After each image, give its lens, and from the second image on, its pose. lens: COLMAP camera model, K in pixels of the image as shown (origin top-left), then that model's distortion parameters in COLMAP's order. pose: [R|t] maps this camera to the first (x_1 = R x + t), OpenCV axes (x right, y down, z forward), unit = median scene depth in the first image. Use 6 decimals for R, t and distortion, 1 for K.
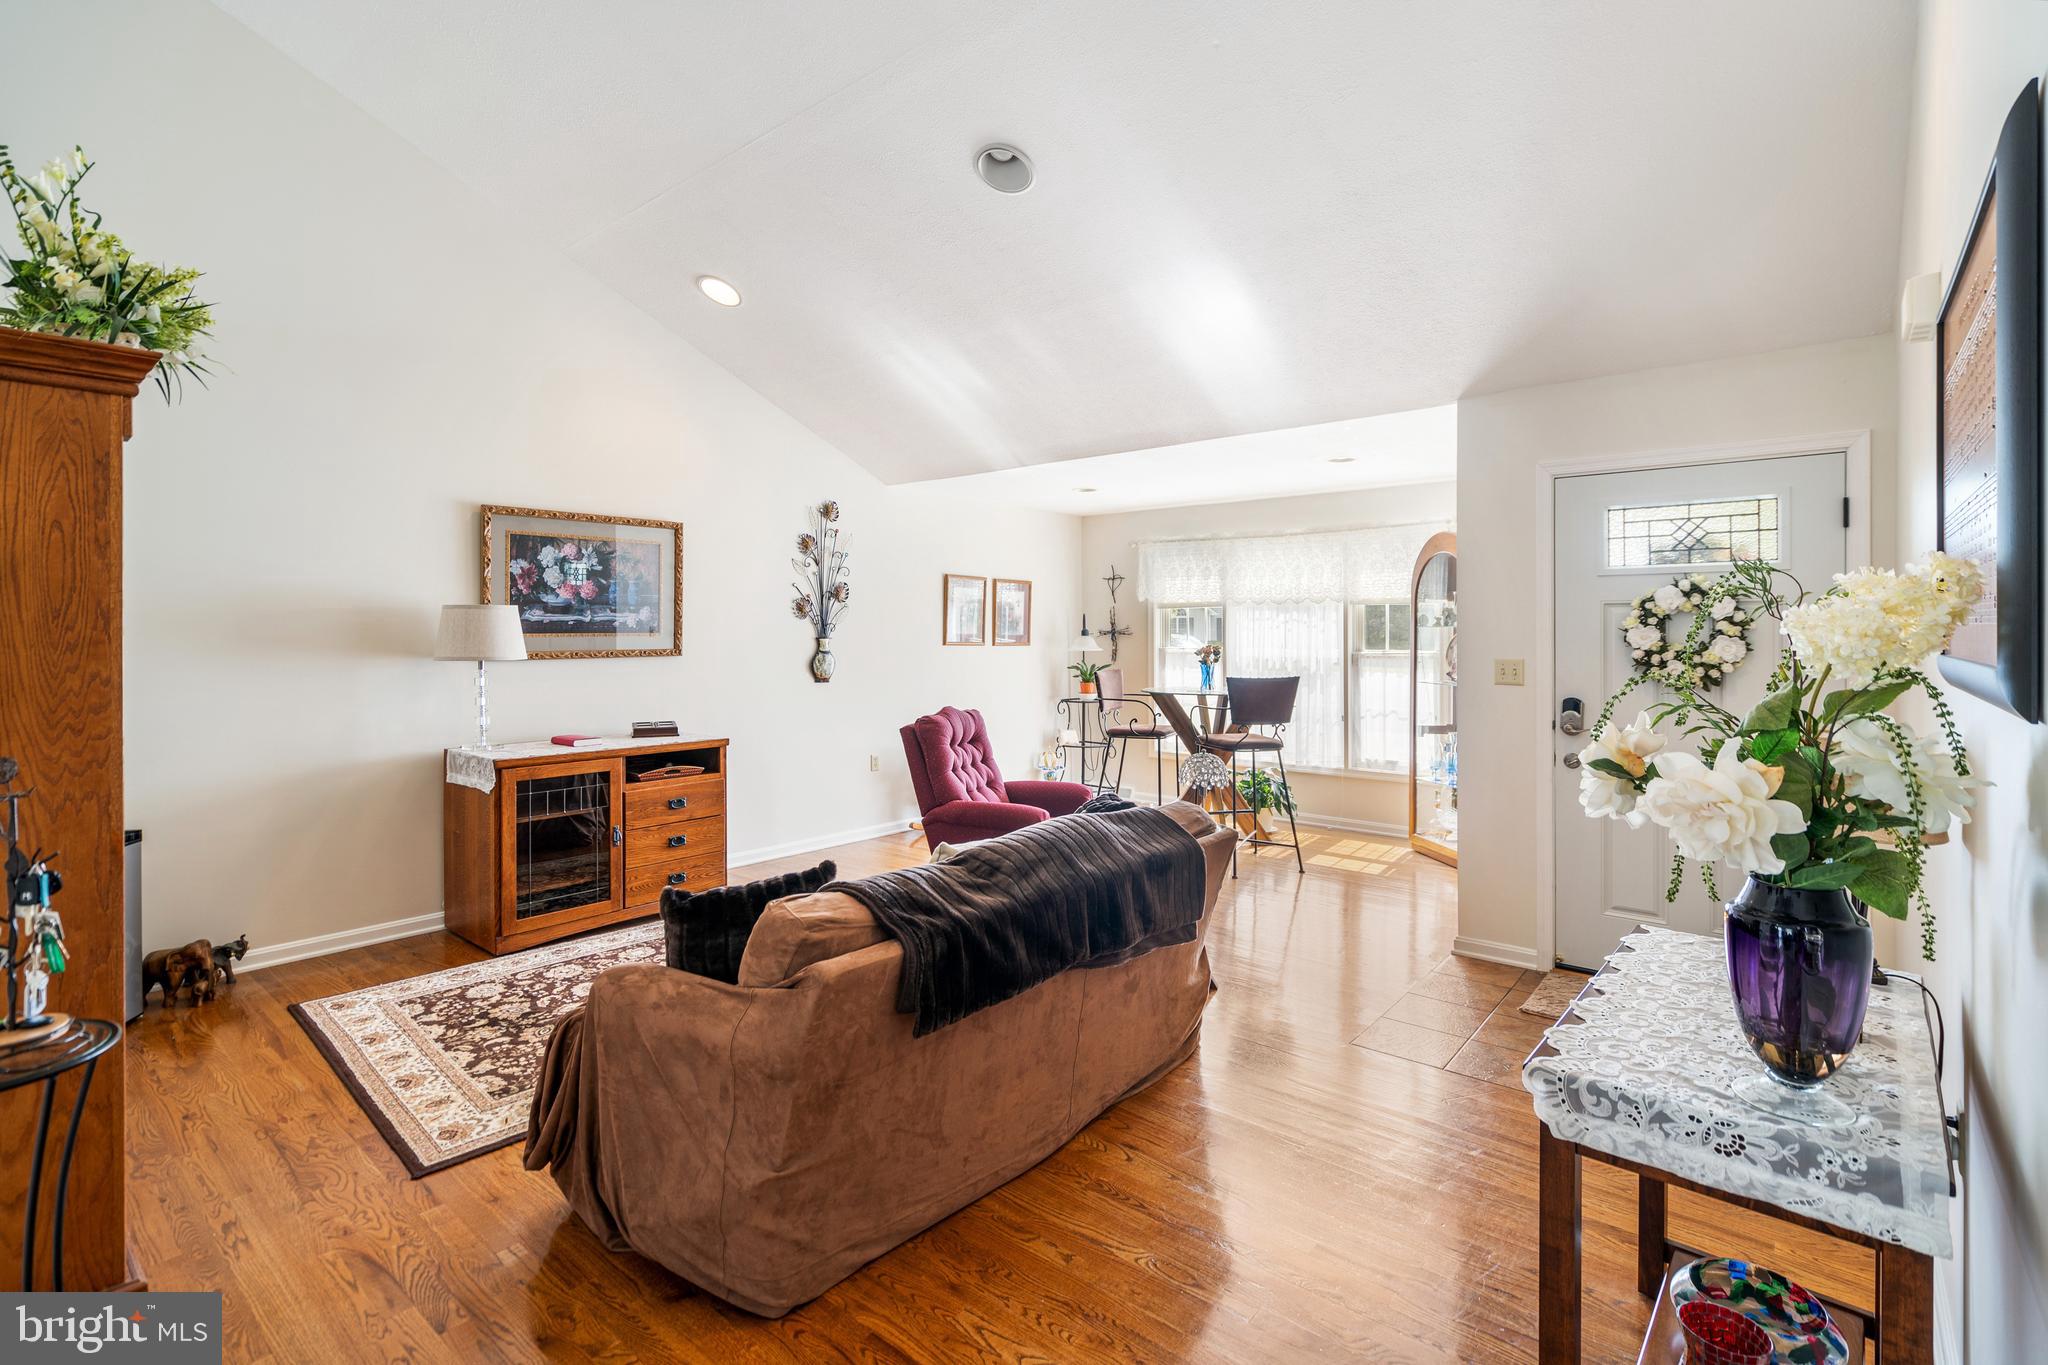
lens RADIAL K [[957.0, 0, 990.1], [0, 957.0, 629.8], [0, 0, 1]] dist [-0.003398, -0.000312]
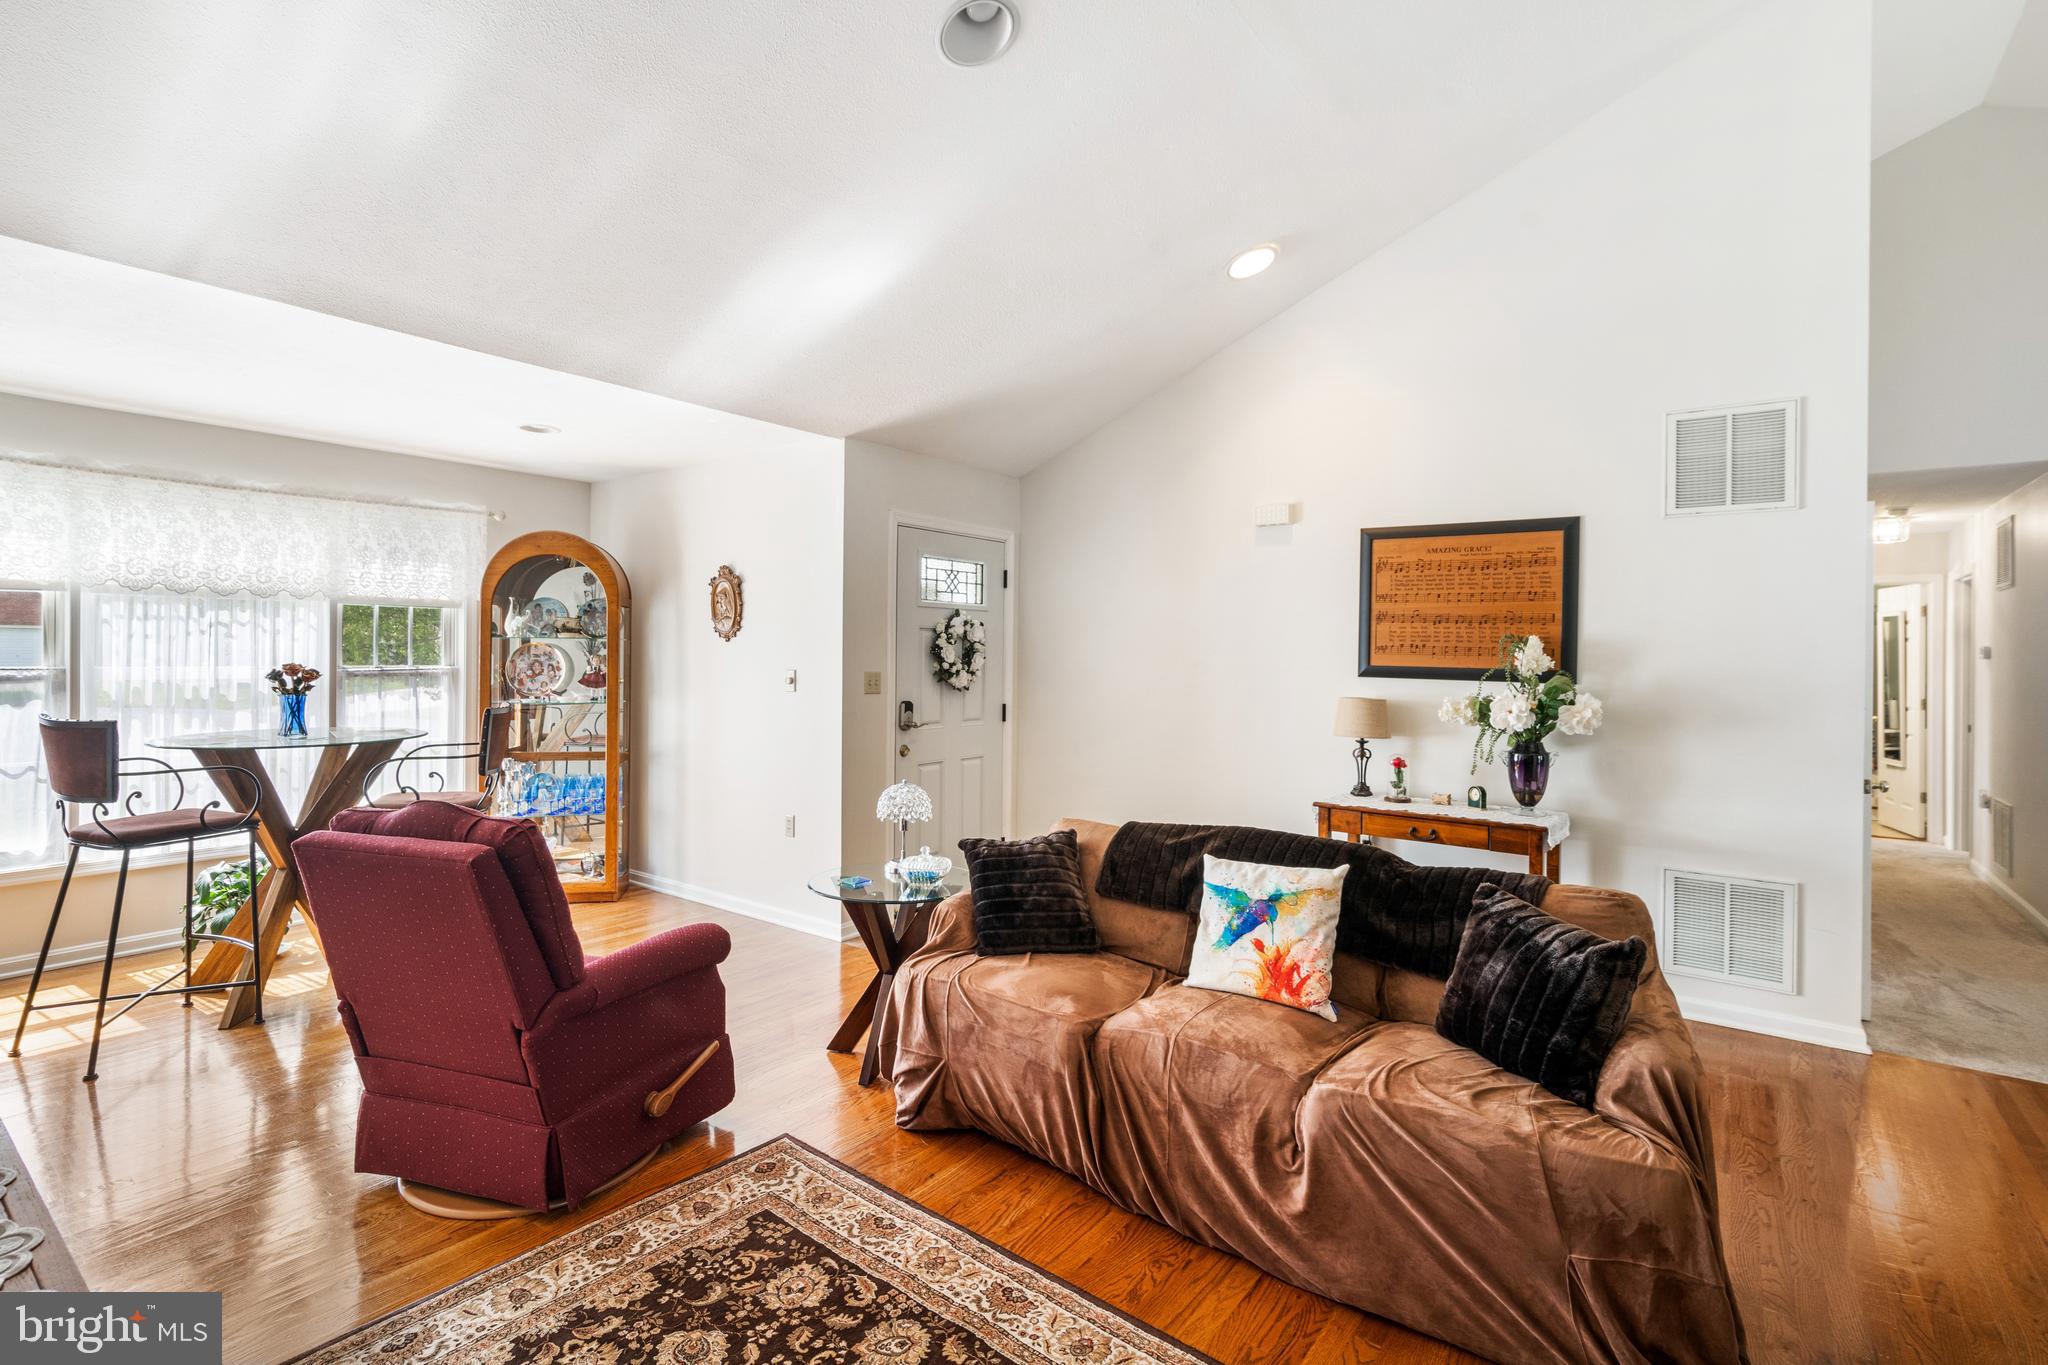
lens RADIAL K [[957.0, 0, 990.1], [0, 957.0, 629.8], [0, 0, 1]] dist [-0.003398, -0.000312]
pose [[-0.065348, 0.013289, 0.997774, -0.654847], [-0.017524, 0.999742, -0.014463, -0.006878], [-0.997709, -0.018430, -0.065098, 0.955185]]
